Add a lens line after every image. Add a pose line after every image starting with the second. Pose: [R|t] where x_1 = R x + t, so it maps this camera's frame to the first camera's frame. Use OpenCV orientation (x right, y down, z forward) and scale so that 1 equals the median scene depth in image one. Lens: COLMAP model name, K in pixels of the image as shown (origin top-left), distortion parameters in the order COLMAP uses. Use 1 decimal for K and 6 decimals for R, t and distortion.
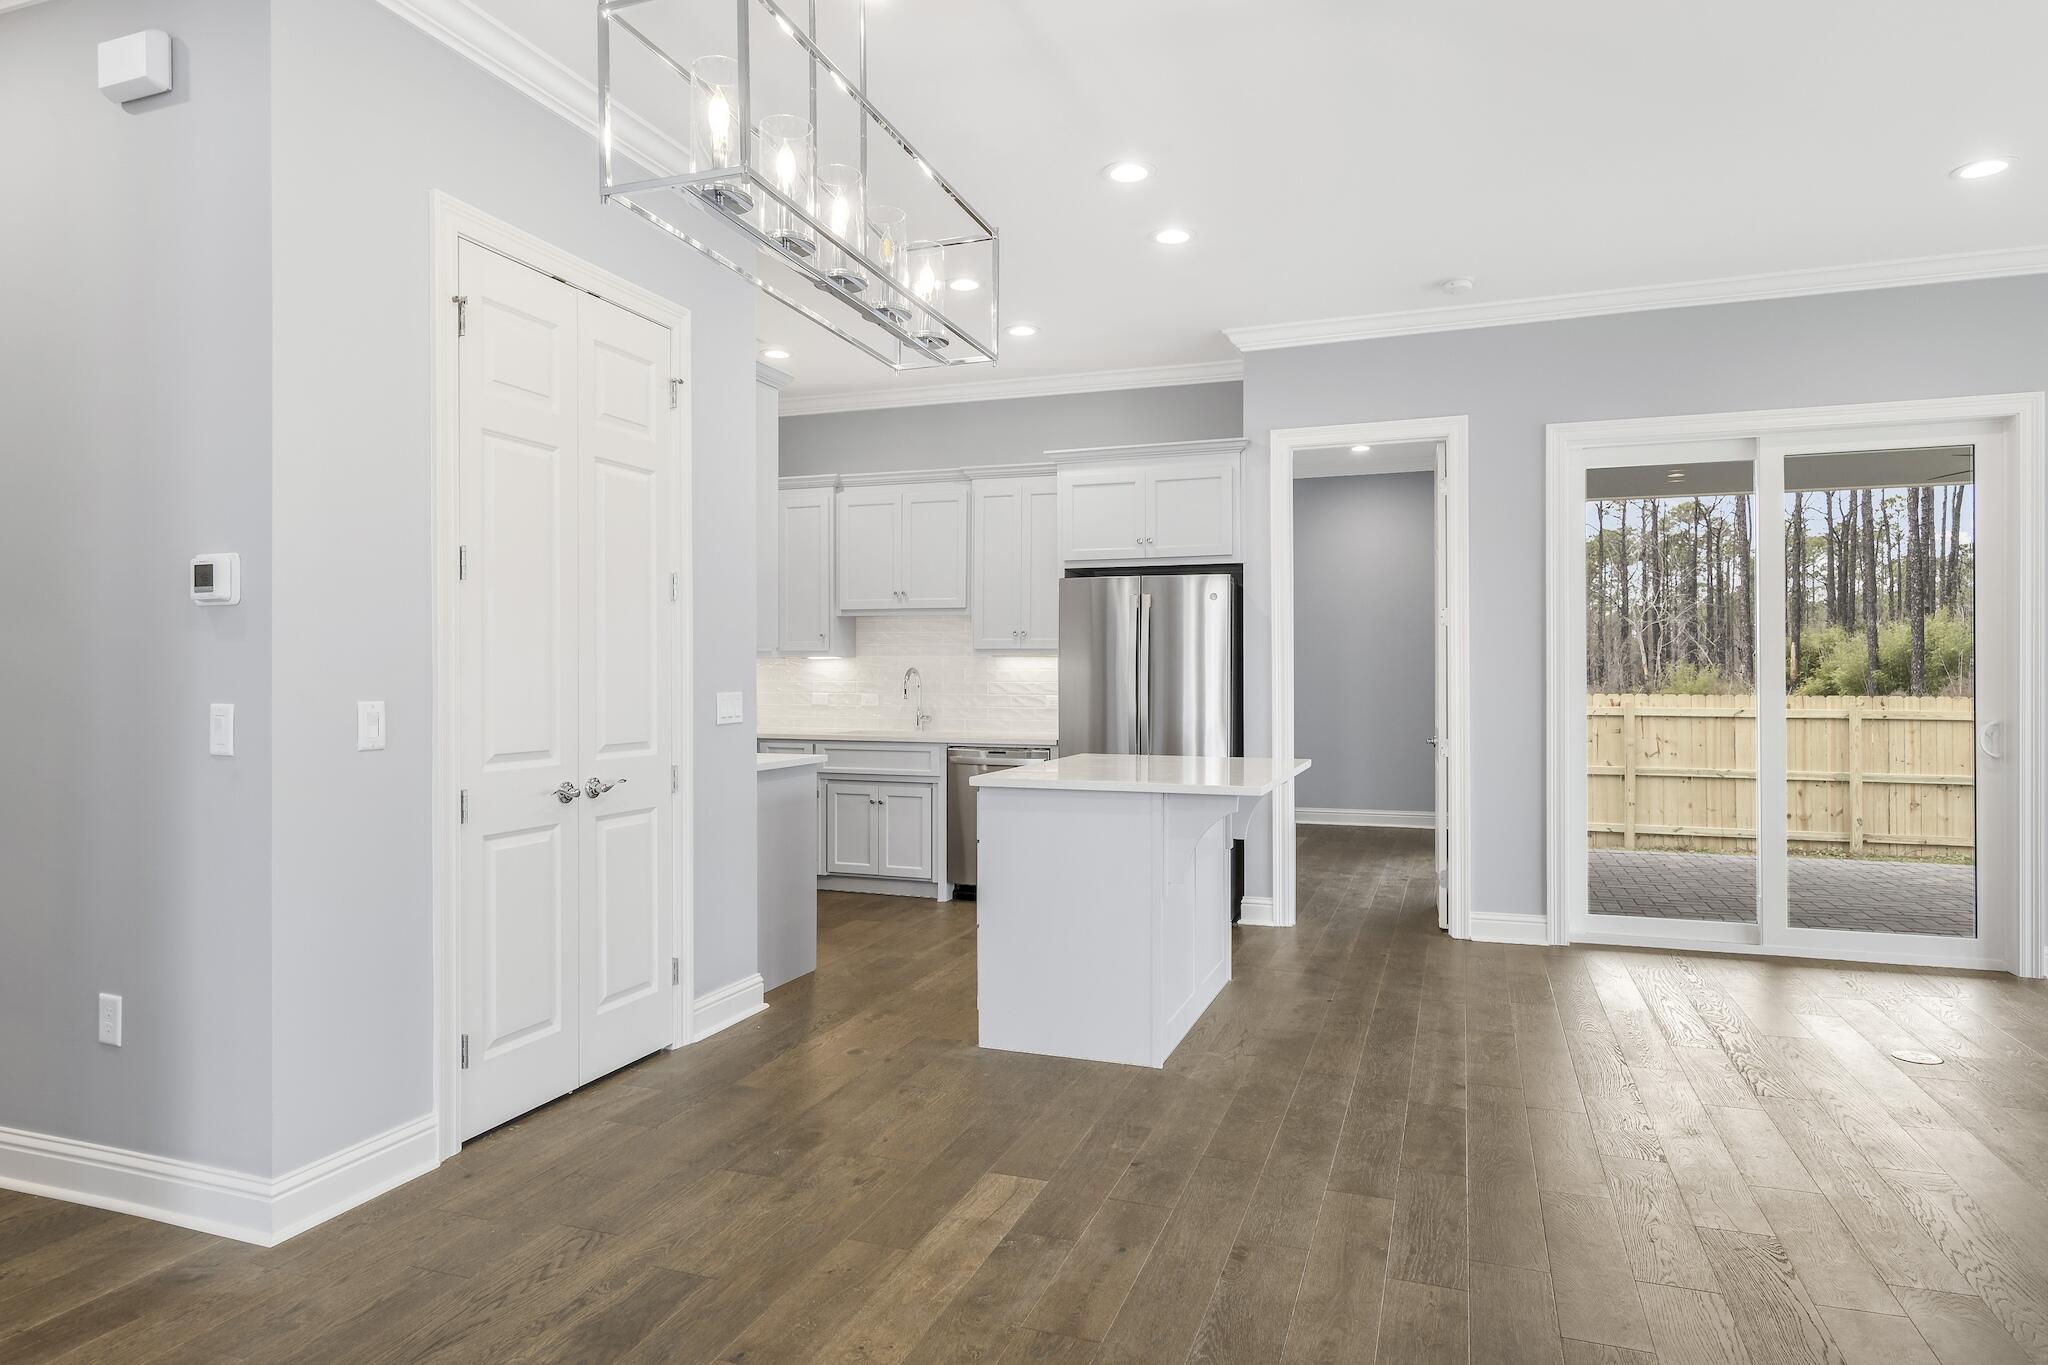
lens RADIAL K [[1210.3, 0, 1010.7], [0, 1210.3, 678.1], [0, 0, 1]] dist [0.014560, -0.001703]
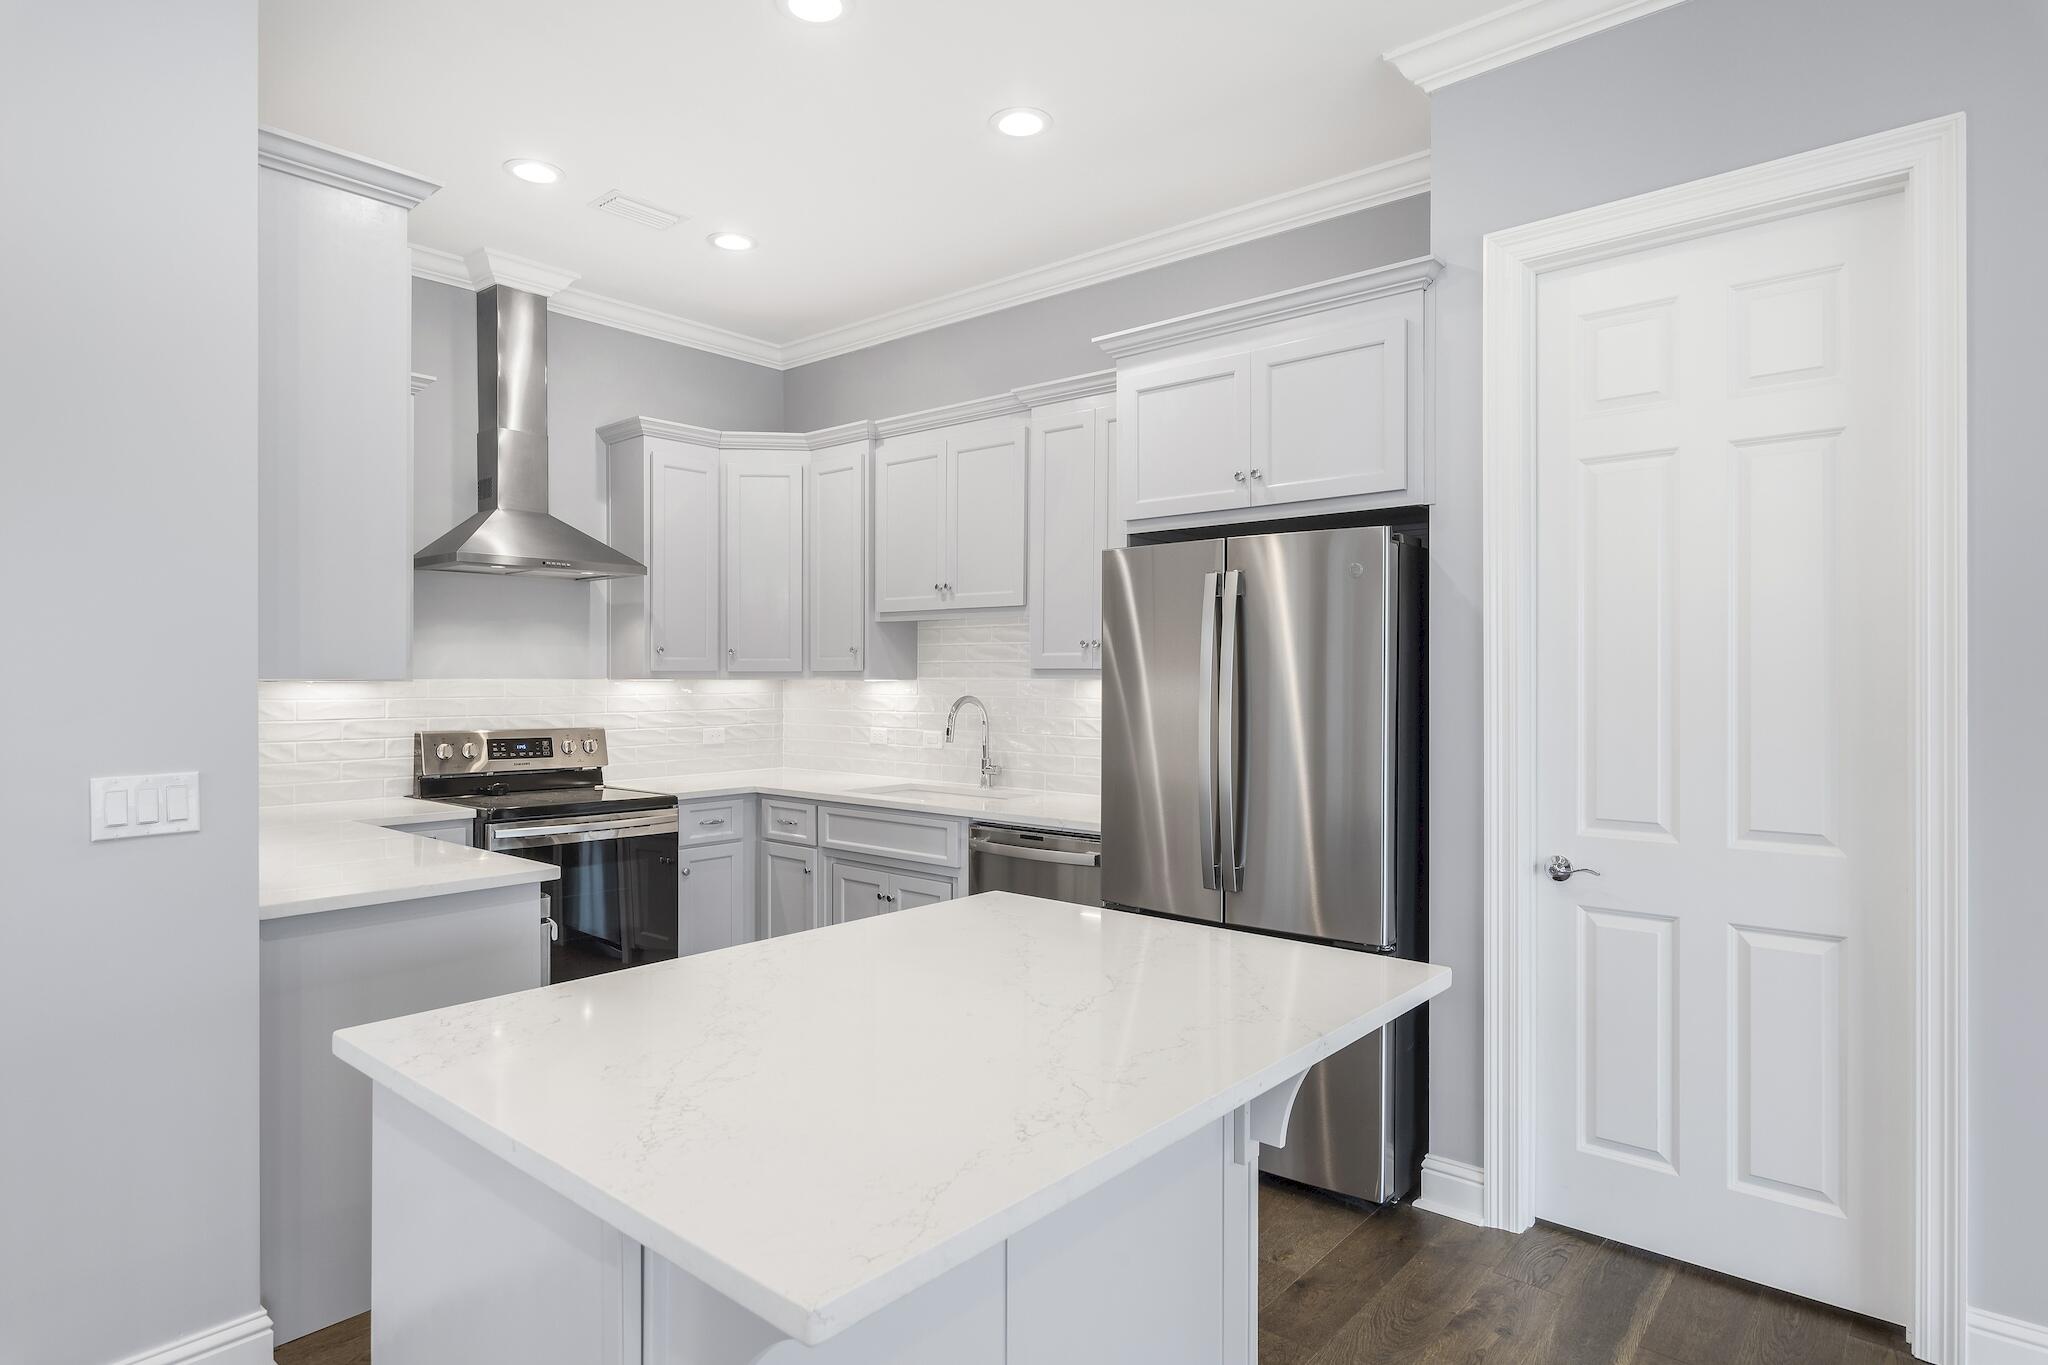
lens RADIAL K [[1129.5, 0, 1011.9], [0, 1129.5, 686.0], [0, 0, 1]] dist [0.004126, -0.000012]
pose [[0.936175, 0.001381, -0.351532, 0.197757], [-0.000058, 0.999993, 0.003776, -0.019700], [0.351534, -0.003515, 0.936168, 0.494484]]
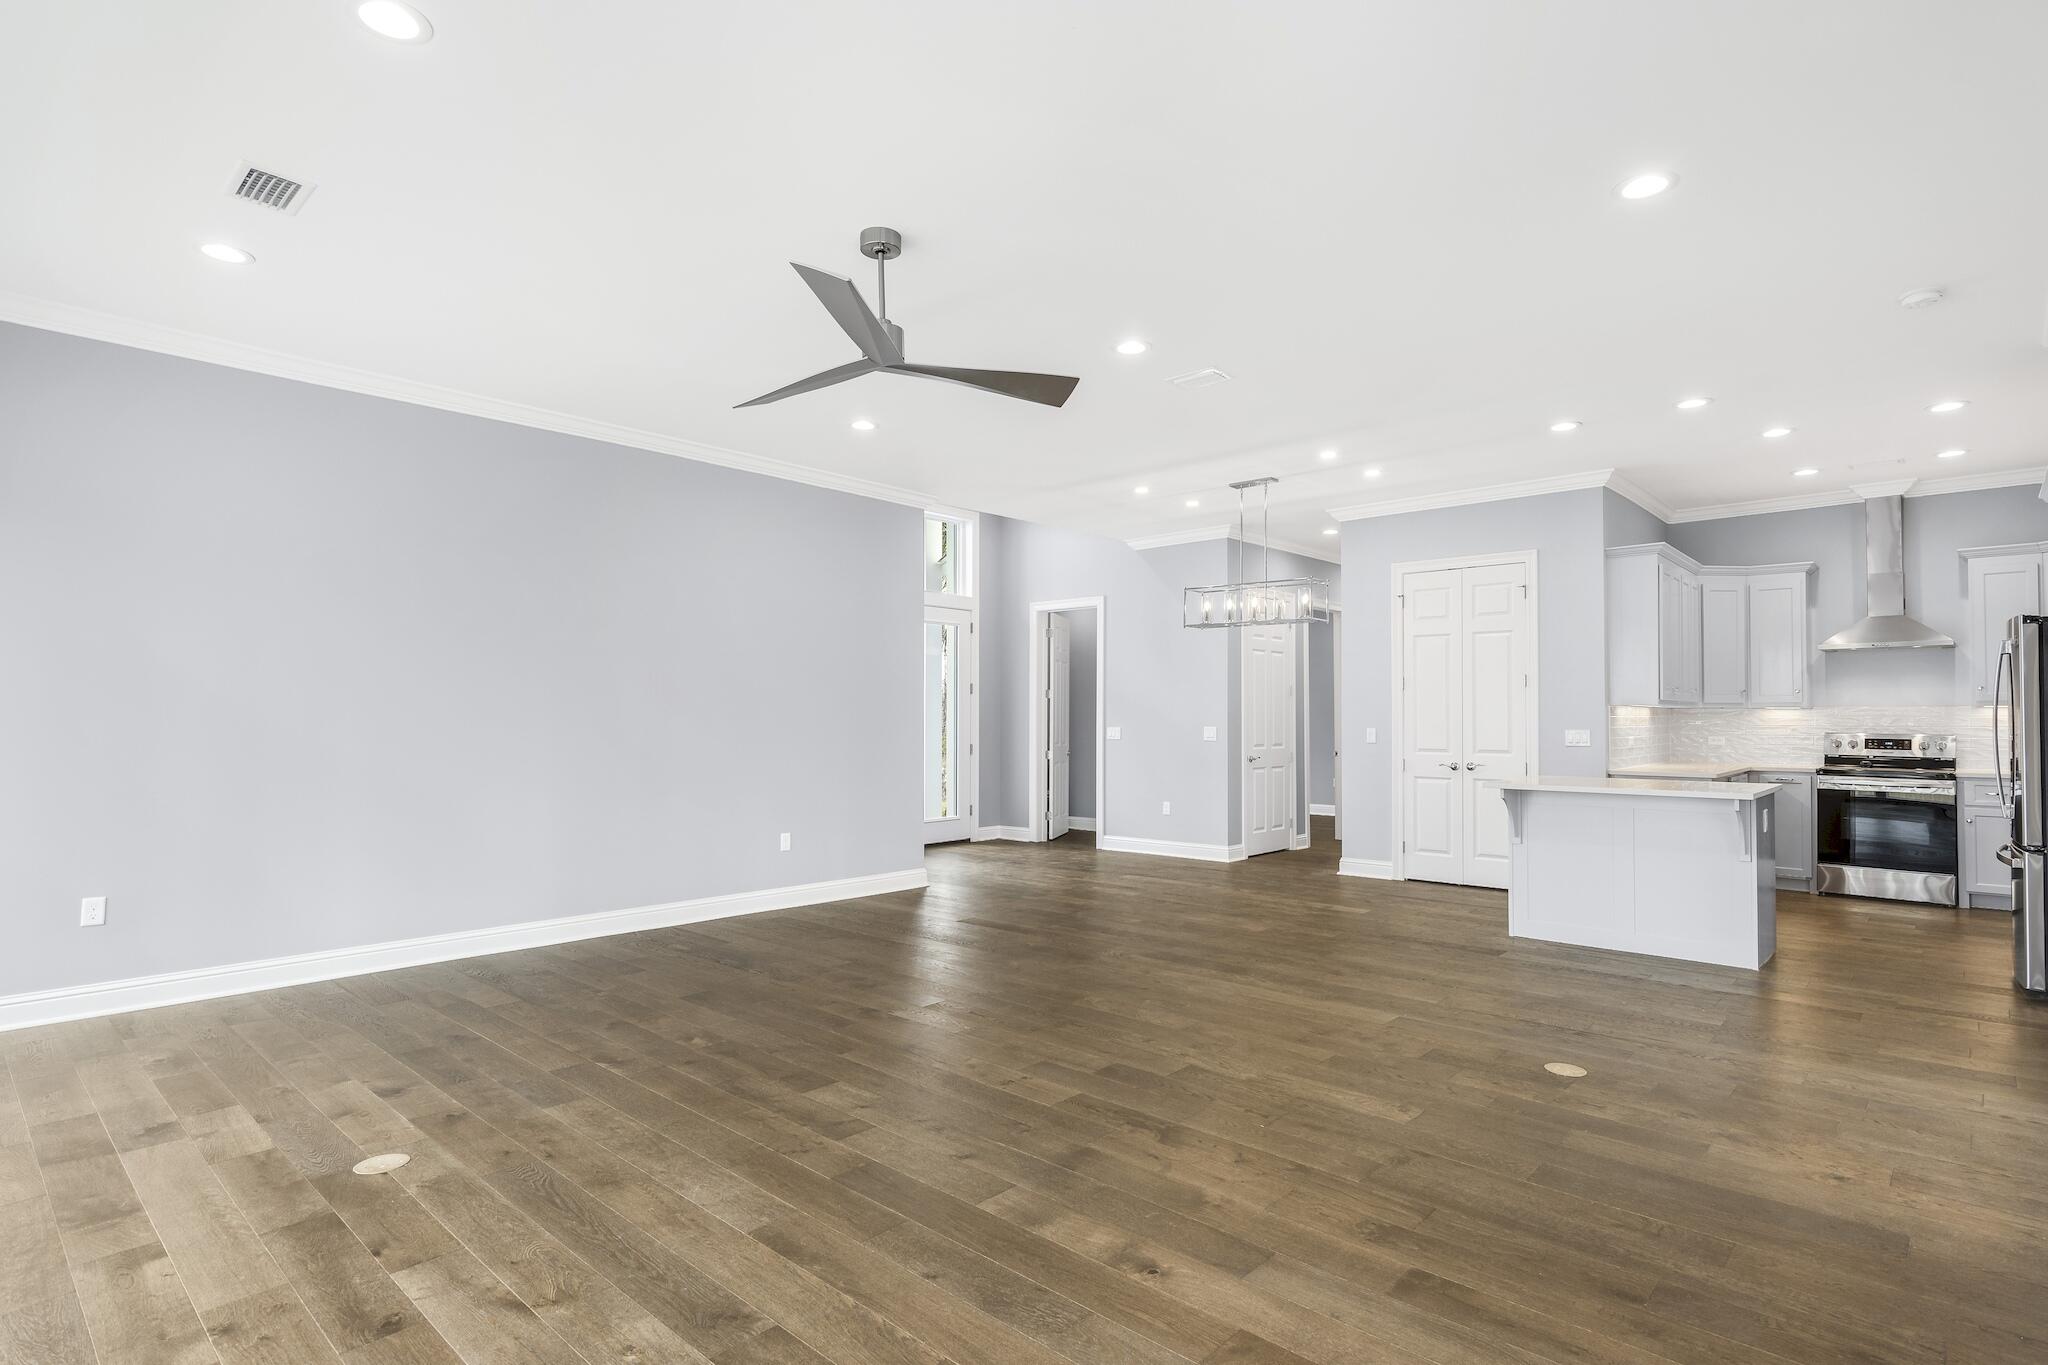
lens RADIAL K [[1067.6, 0, 1021.8], [0, 1067.6, 690.0], [0, 0, 1]] dist [-0.010407, 0.002270]
pose [[-0.377911, -0.027096, -0.925445, 1.243683], [-0.003307, 0.999605, -0.027917, -0.001055], [0.925836, -0.007490, -0.377851, 0.600224]]
